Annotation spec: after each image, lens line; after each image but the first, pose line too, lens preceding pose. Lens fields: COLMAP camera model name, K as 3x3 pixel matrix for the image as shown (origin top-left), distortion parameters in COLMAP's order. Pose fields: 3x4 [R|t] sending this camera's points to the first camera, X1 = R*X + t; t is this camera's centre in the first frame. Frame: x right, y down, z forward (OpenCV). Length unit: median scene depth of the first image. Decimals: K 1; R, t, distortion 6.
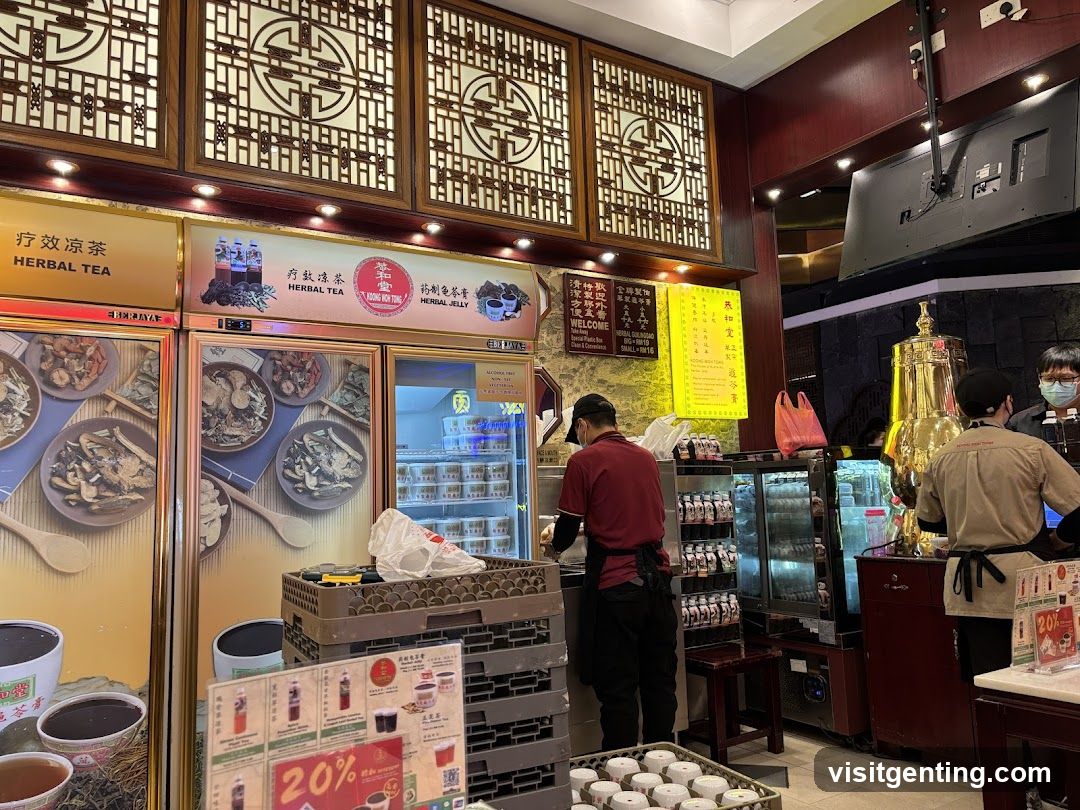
lens RADIAL K [[807.2, 0, 540.0], [0, 807.2, 405.0], [0, 0, 1]] dist [0.020133, -0.008059]
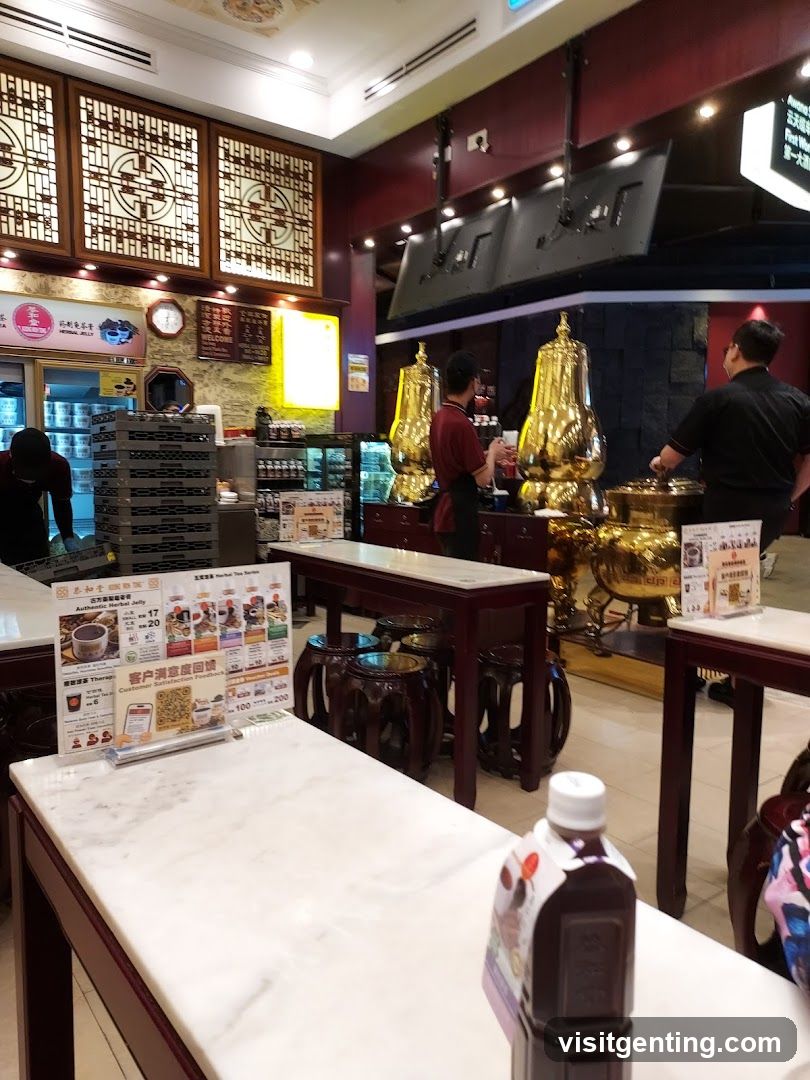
lens RADIAL K [[772.8, 0, 405.0], [0, 772.8, 540.0], [0, 0, 1]] dist [0.045250, 0.003816]
pose [[0.995864, 0.036724, 0.083099, 0.315955], [-0.054082, 0.974577, 0.217427, -0.071705], [-0.073002, -0.221022, 0.972533, -0.505380]]
